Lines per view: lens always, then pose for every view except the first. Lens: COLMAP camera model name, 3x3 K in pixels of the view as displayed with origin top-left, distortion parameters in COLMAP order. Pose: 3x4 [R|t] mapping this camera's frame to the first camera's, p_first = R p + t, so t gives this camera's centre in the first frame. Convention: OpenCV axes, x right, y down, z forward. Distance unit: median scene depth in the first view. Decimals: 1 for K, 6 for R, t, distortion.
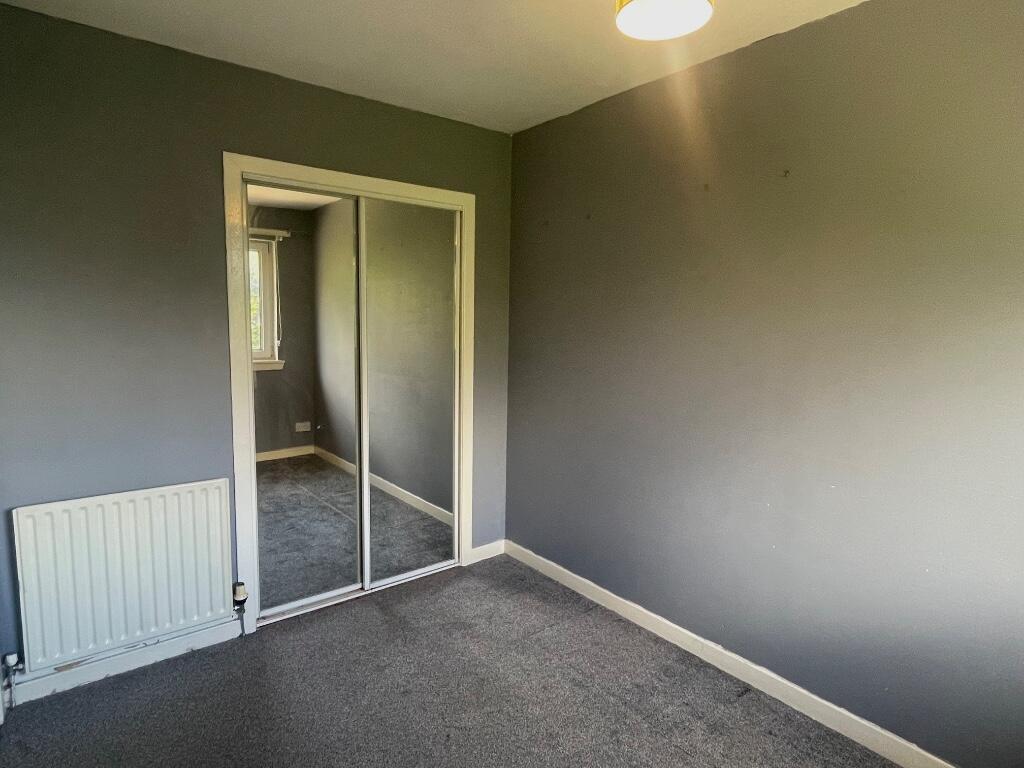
lens RADIAL K [[591.6, 0, 512.0], [0, 591.6, 384.0], [0, 0, 1]] dist [-0.004818, 0.002873]
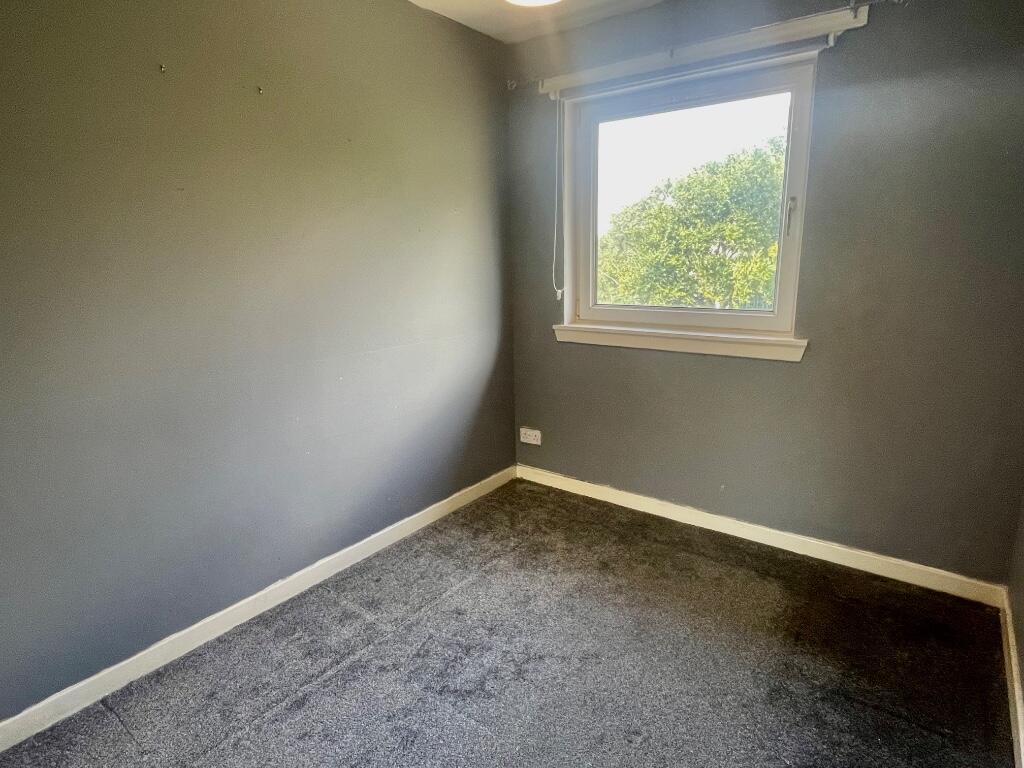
lens RADIAL K [[591.6, 0, 512.0], [0, 591.6, 384.0], [0, 0, 1]] dist [-0.004818, 0.002873]
pose [[-0.245280, -0.236249, 0.940226, -0.581807], [0.139170, 0.951226, 0.275319, -0.079672], [-0.959411, 0.198382, -0.200437, 0.765270]]
